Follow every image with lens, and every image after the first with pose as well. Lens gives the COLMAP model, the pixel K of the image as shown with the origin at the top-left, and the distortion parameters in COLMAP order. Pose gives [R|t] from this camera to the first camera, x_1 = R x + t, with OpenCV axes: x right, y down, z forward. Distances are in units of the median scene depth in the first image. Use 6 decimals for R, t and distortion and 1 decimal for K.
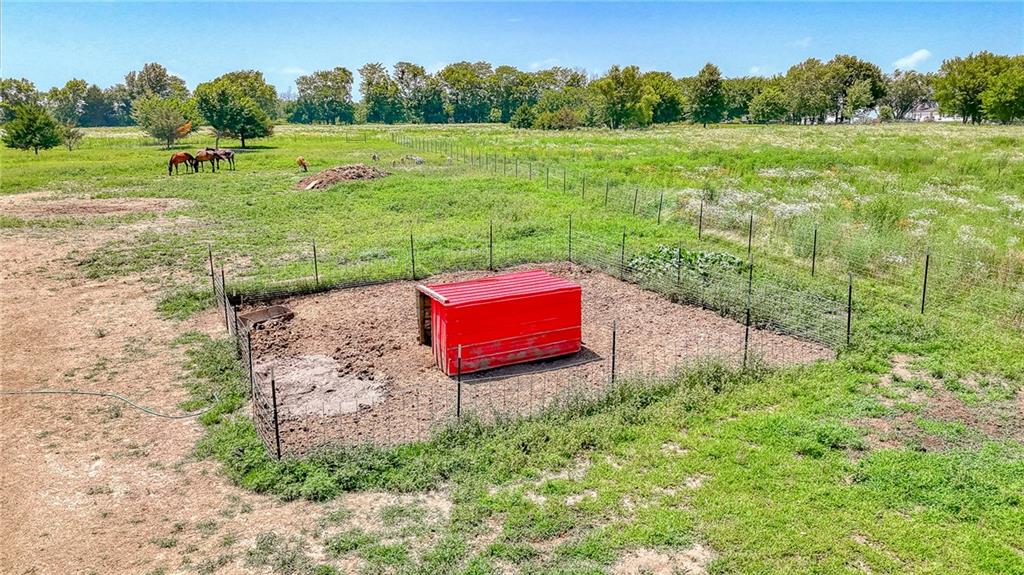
lens RADIAL K [[760.4, 0, 504.3], [0, 760.4, 289.9], [0, 0, 1]] dist [0.035371, -0.029224]
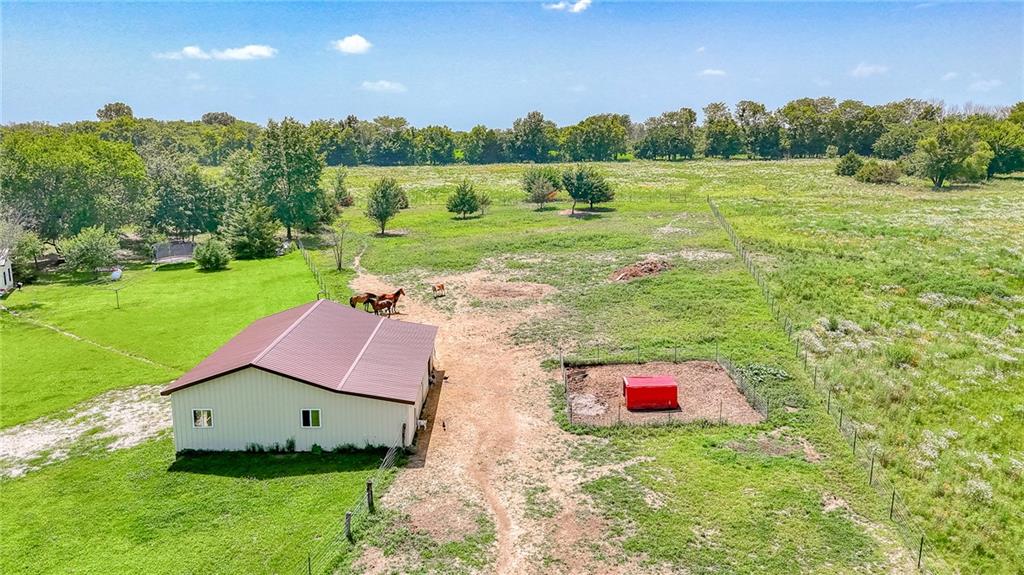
lens RADIAL K [[760.4, 0, 510.9], [0, 760.4, 291.4], [0, 0, 1]] dist [0.035371, -0.029224]
pose [[0.904574, 0.094588, -0.415691, 0.067309], [-0.093851, 0.995337, 0.022257, -0.035192], [0.415858, 0.018880, 0.909233, -0.184502]]
